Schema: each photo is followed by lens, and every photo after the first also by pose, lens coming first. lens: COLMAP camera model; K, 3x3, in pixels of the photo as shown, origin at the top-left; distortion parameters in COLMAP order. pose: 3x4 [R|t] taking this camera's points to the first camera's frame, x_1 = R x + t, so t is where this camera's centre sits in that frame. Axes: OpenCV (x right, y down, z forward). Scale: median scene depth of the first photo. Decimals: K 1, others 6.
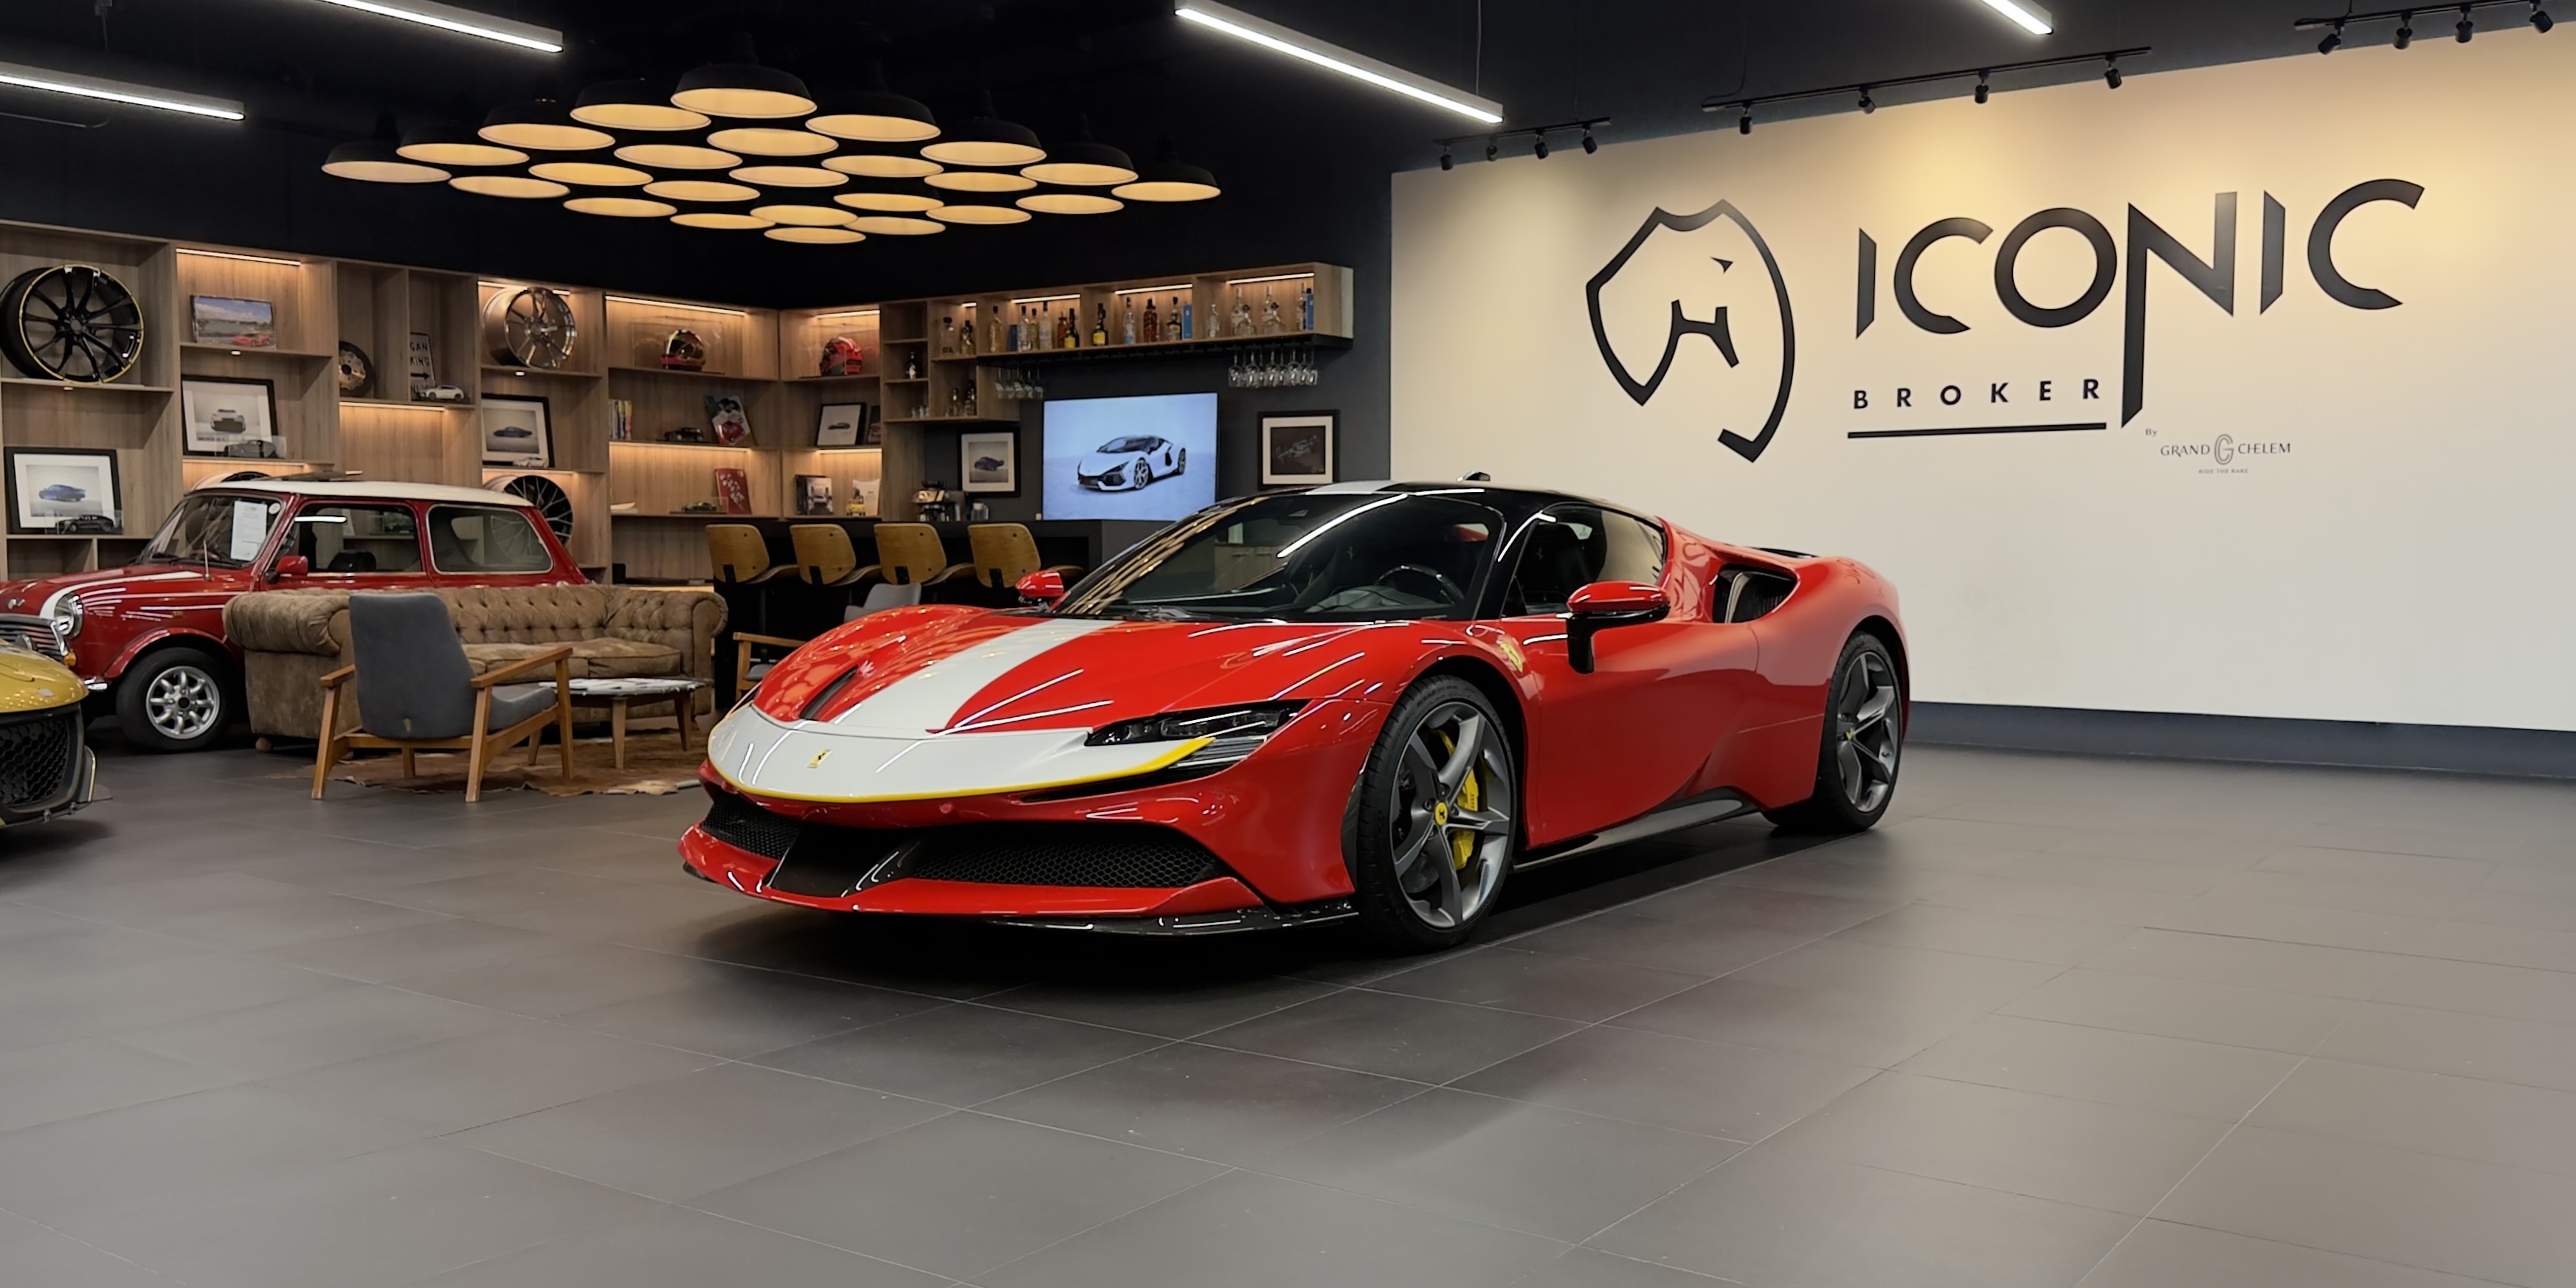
lens RADIAL K [[2261.4, 0, 1235.2], [0, 2261.4, 636.3], [0, 0, 1]] dist [0.260752, -0.386314]
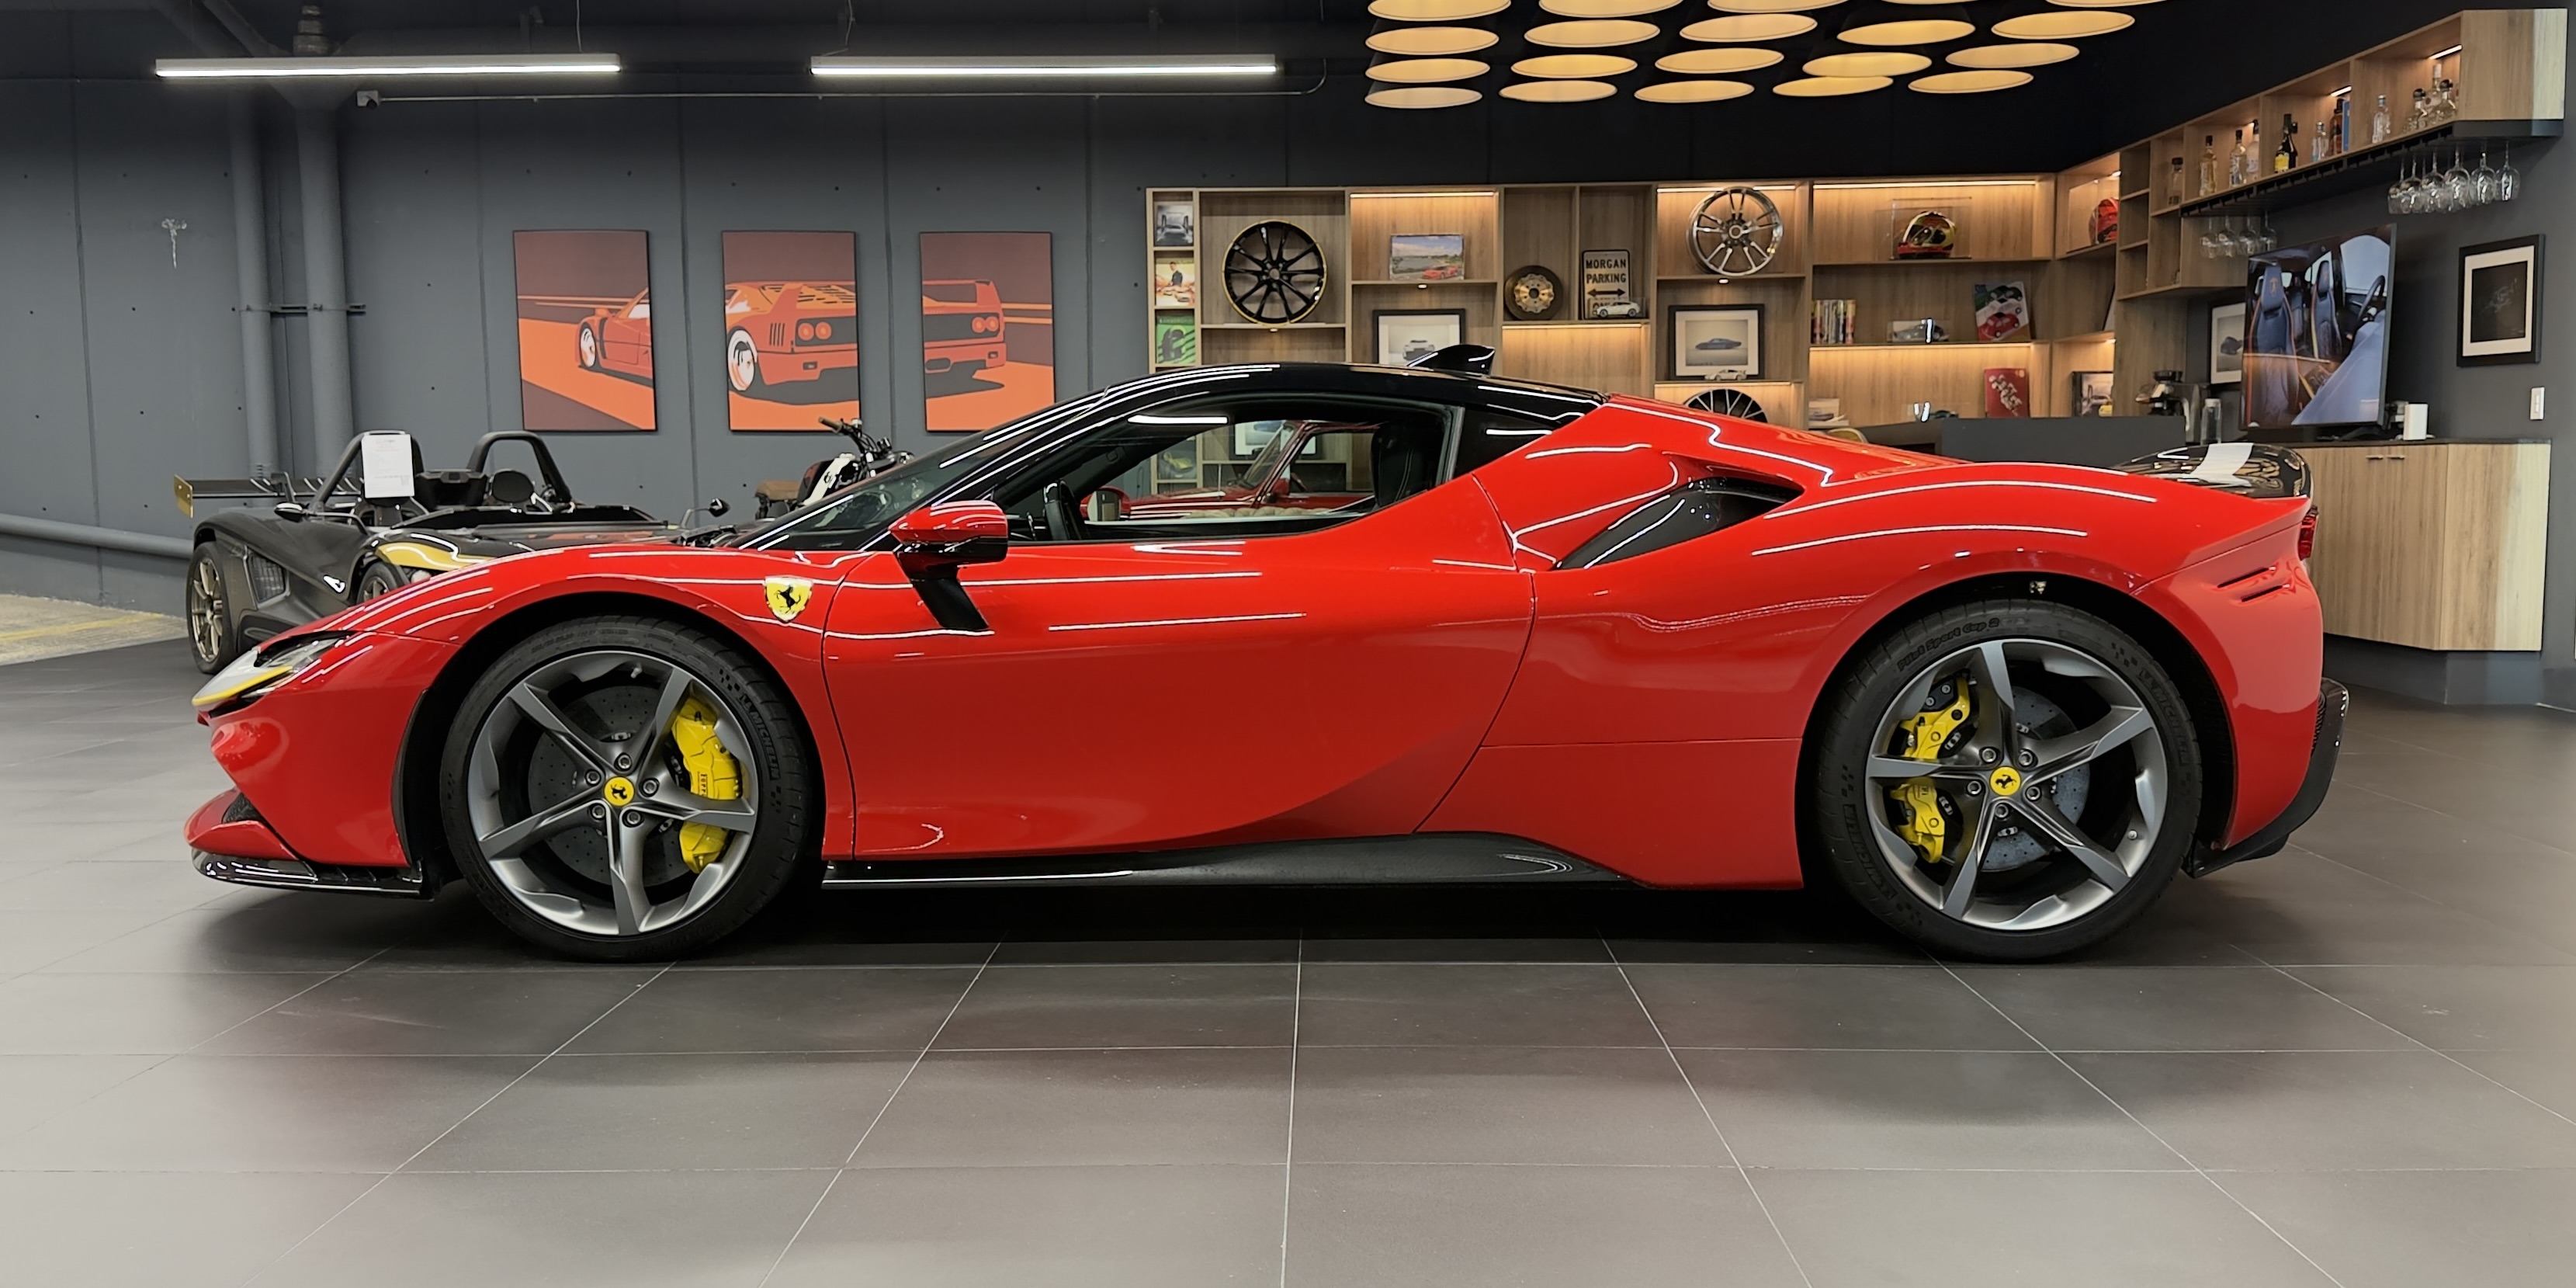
lens RADIAL K [[2262.0, 0, 1235.2], [0, 2262.0, 636.3], [0, 0, 1]] dist [0.260752, -0.386314]
pose [[0.570538, 0.057917, -0.819226, 0.353759], [-0.031727, 0.998320, 0.048483, -0.007625], [0.820658, -0.001670, 0.571417, 0.298136]]
